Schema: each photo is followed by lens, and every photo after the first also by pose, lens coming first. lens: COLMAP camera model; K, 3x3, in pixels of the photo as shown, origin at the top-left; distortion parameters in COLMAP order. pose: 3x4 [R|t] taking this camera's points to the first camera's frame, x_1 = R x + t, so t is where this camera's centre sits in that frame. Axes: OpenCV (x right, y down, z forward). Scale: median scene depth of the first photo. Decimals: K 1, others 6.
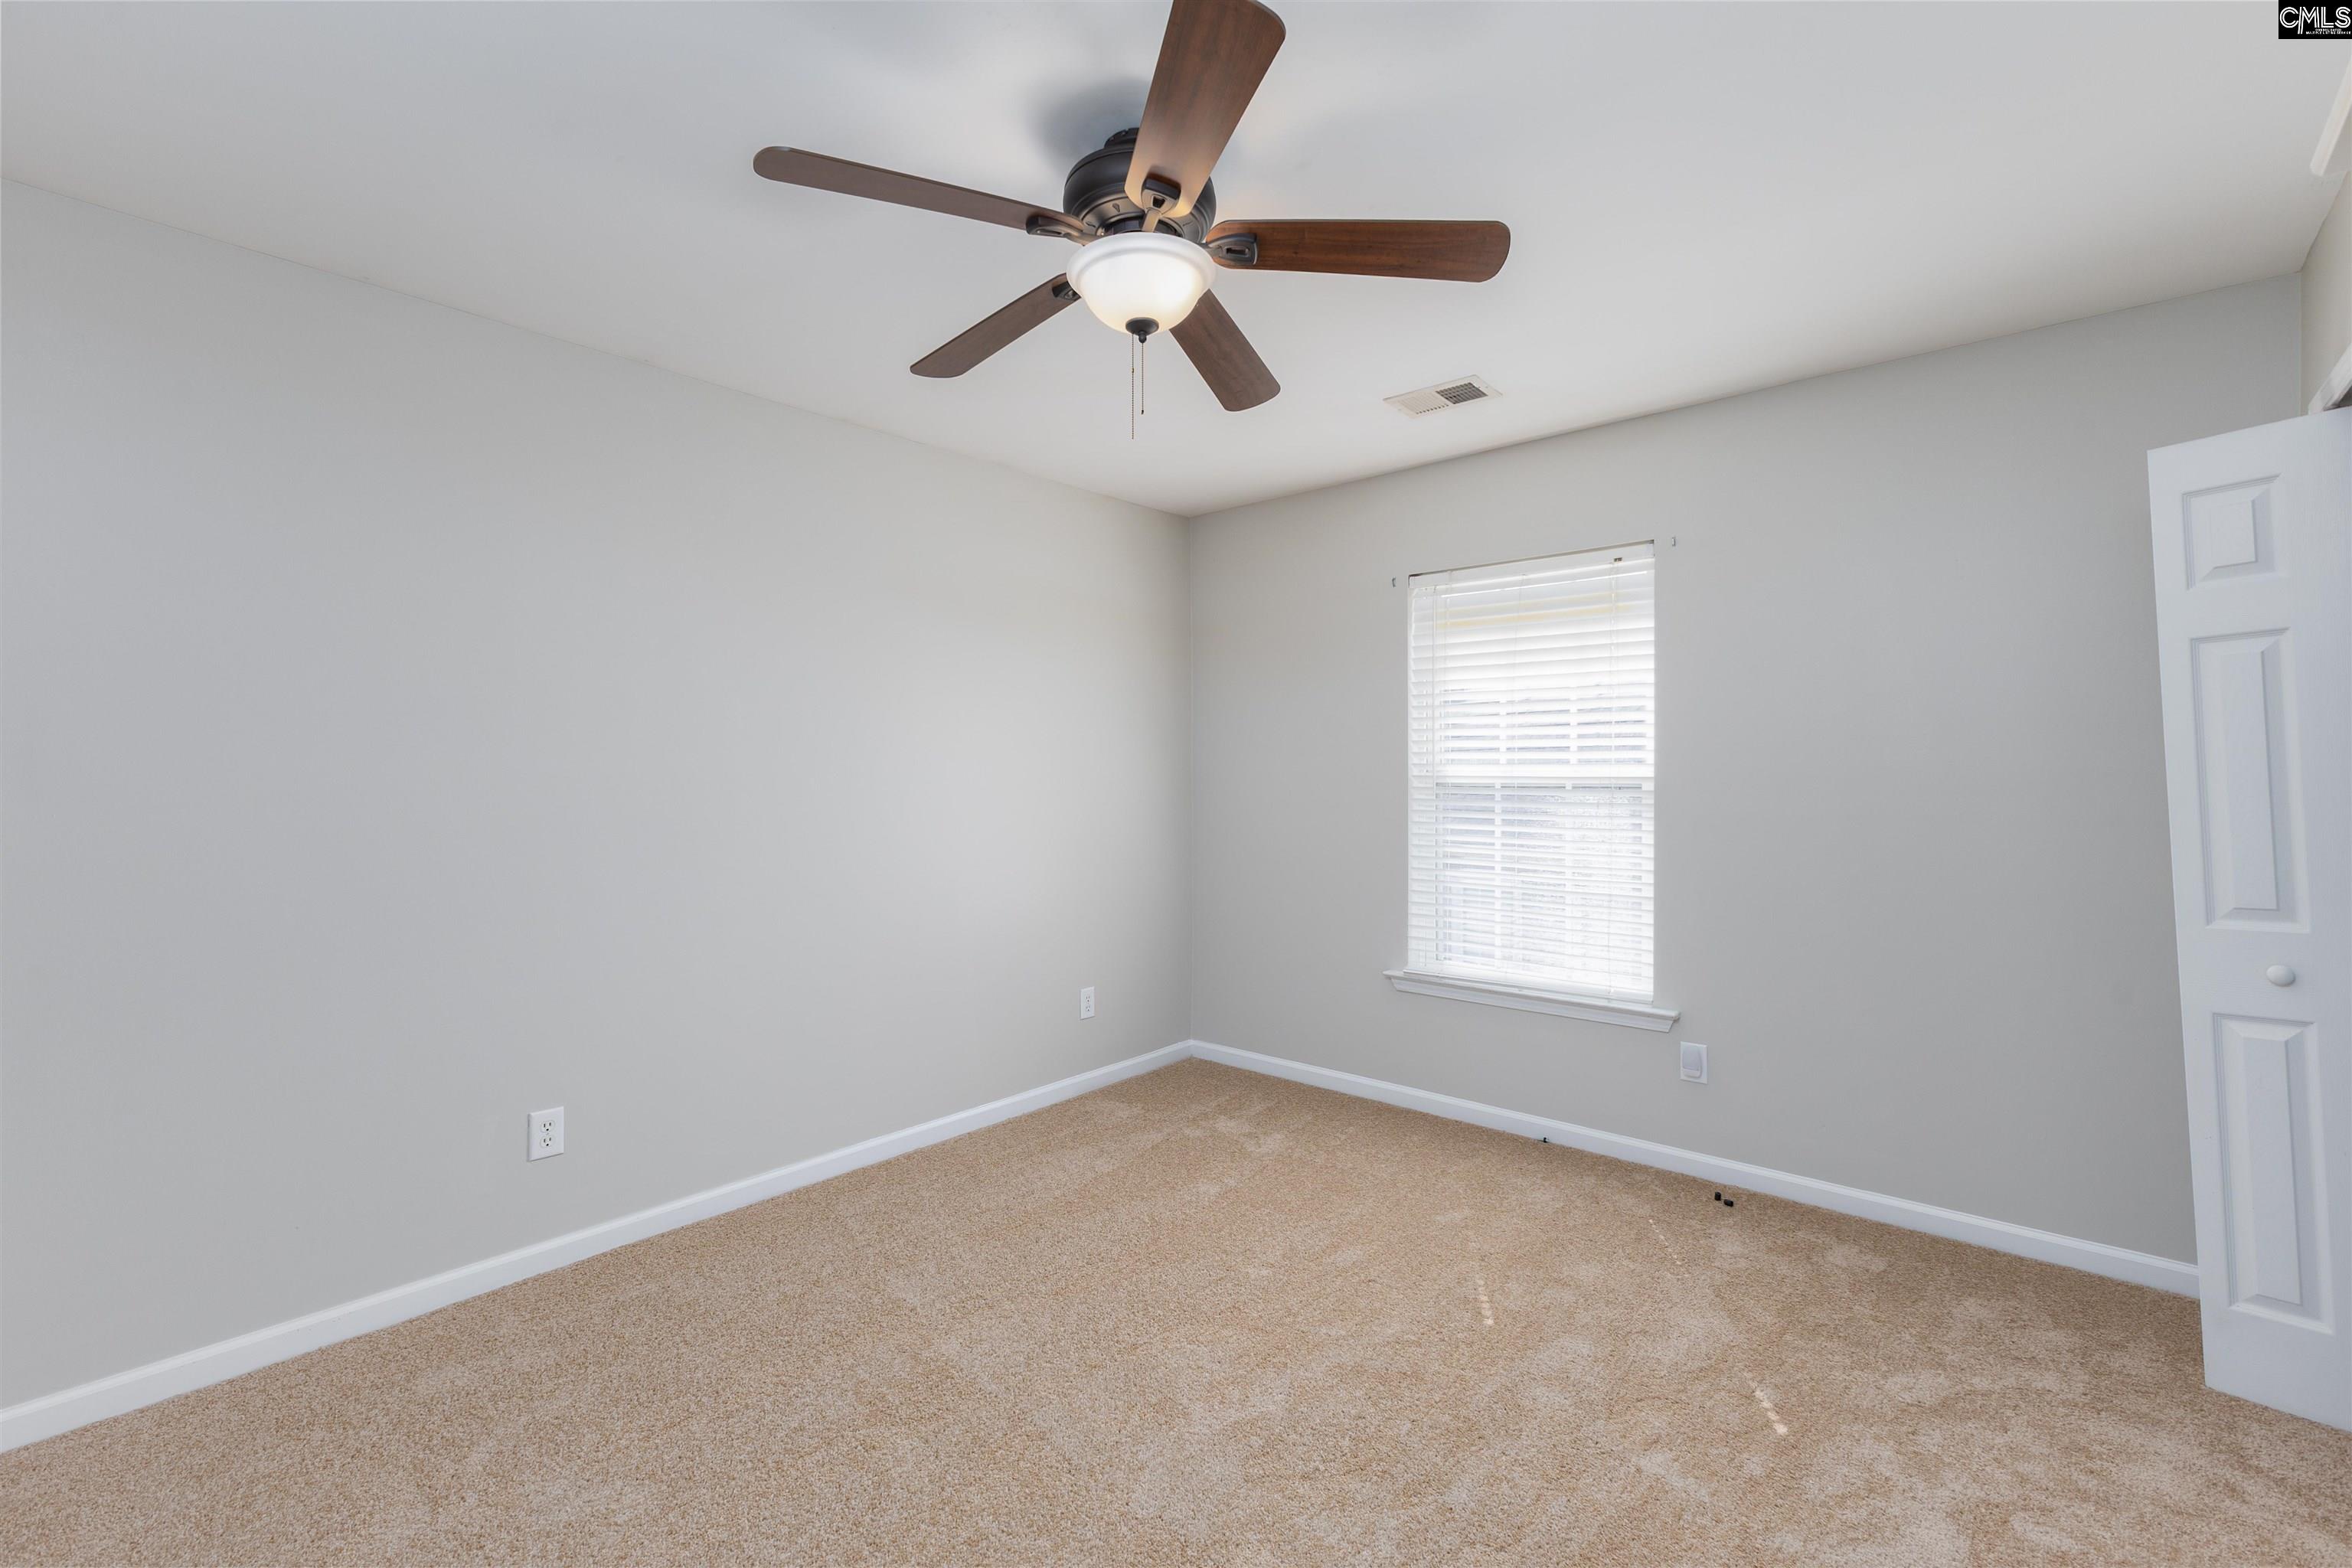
lens RADIAL K [[1028.6, 0, 1154.3], [0, 1028.6, 778.2], [0, 0, 1]] dist [0.001474, 0.000058]
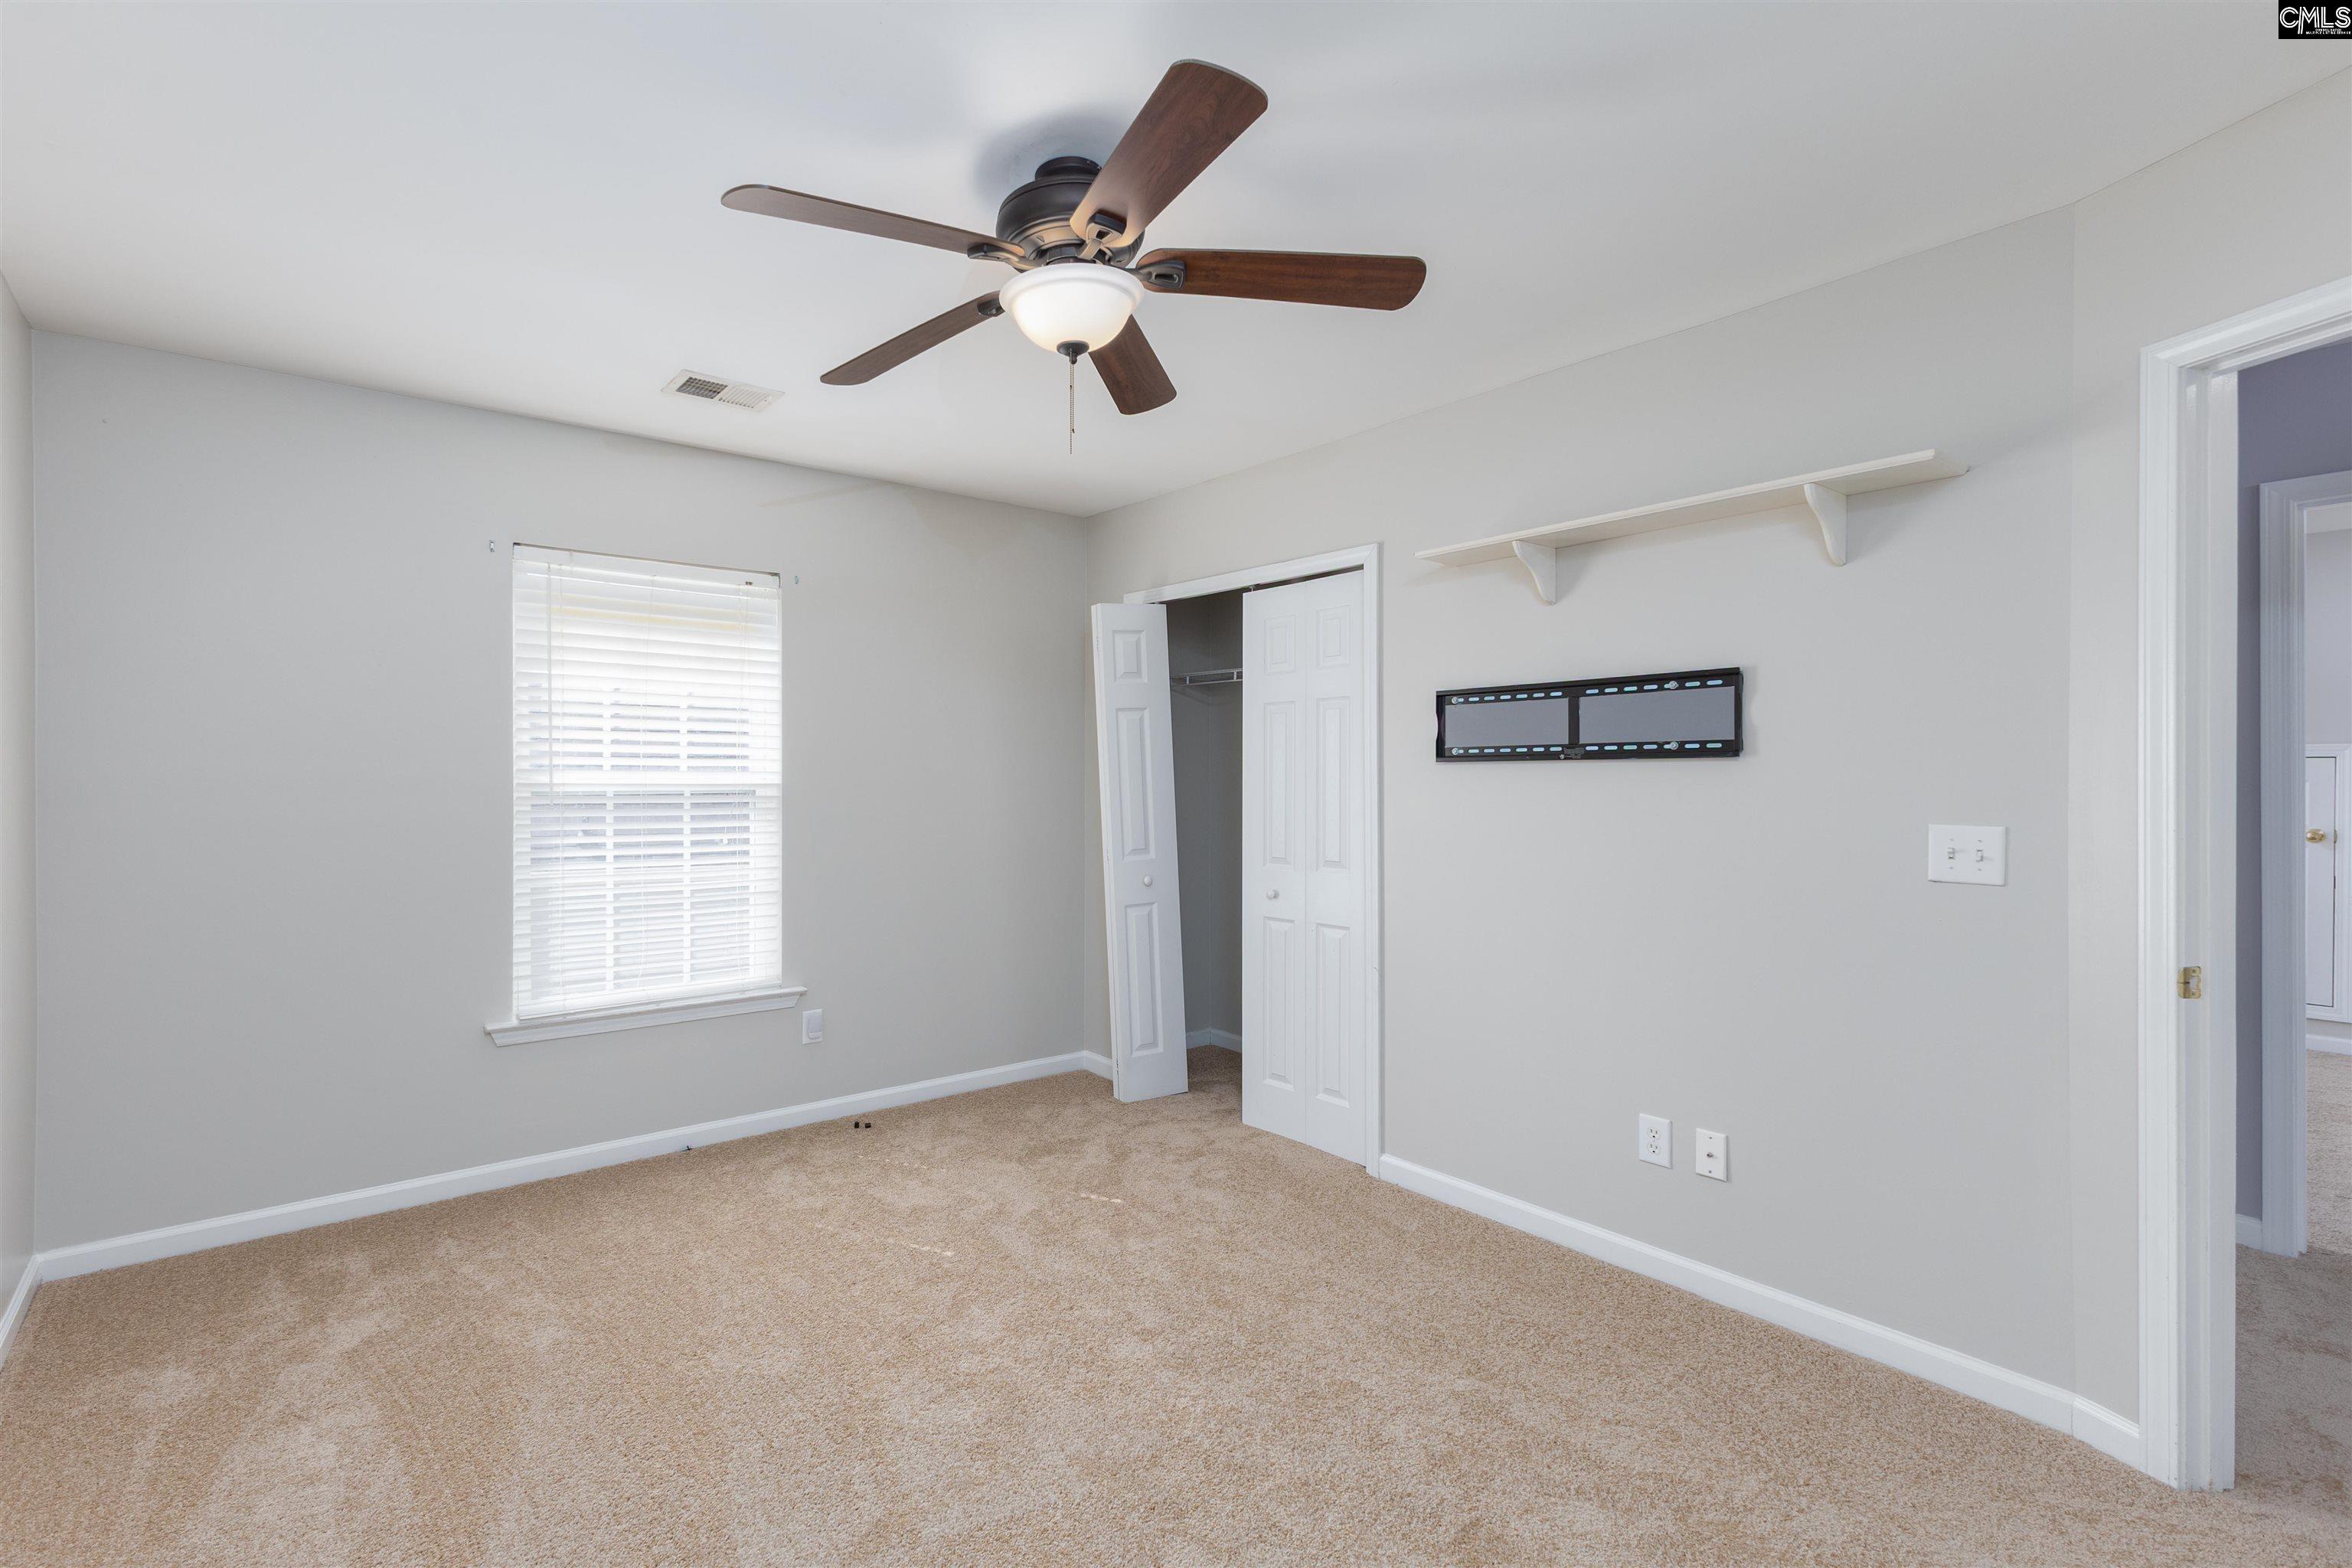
lens RADIAL K [[1028.6, 0, 1154.3], [0, 1028.6, 778.2], [0, 0, 1]] dist [0.001474, 0.000058]
pose [[0.186903, -0.001611, 0.982377, -0.543291], [0.002363, 0.999996, 0.001191, -0.007584], [-0.982376, 0.002099, 0.186906, 0.385553]]
